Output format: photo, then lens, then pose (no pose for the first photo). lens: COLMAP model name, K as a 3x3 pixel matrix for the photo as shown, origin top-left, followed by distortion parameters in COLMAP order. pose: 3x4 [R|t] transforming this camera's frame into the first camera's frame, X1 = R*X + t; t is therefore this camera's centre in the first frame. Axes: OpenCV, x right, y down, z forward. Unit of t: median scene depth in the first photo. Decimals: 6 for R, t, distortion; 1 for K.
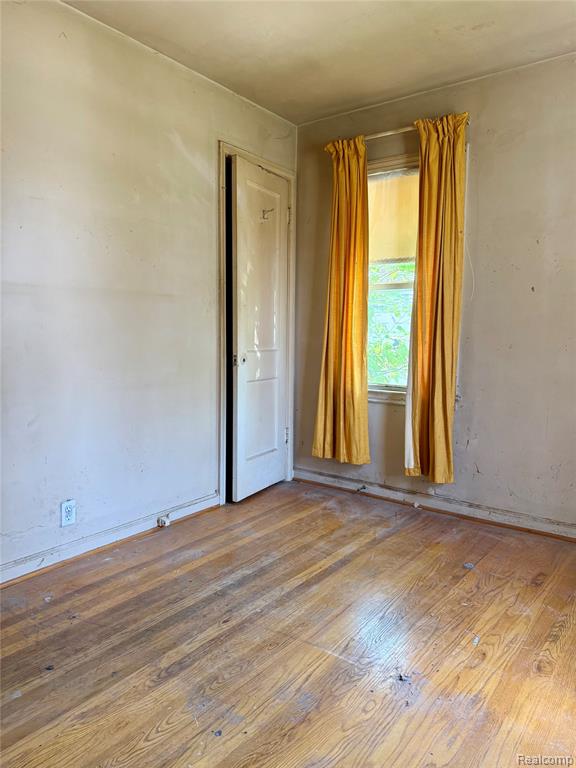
lens RADIAL K [[547.1, 0, 287.1], [0, 547.1, 384.8], [0, 0, 1]] dist [0.034016, -0.035286]
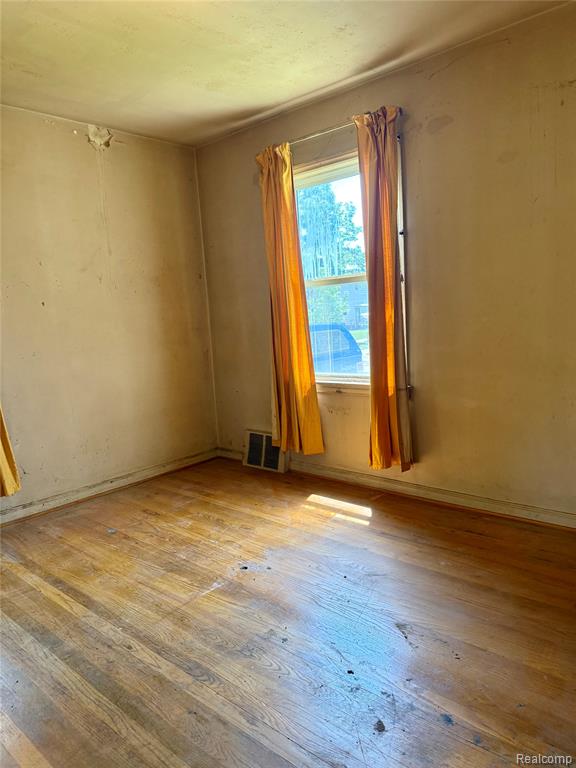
lens RADIAL K [[547.1, 0, 286.2], [0, 547.1, 382.0], [0, 0, 1]] dist [0.034016, -0.035286]
pose [[0.075363, -0.143256, 0.986812, -0.867106], [0.158056, 0.978832, 0.130027, -0.100633], [-0.984550, 0.146172, 0.096410, 0.493681]]
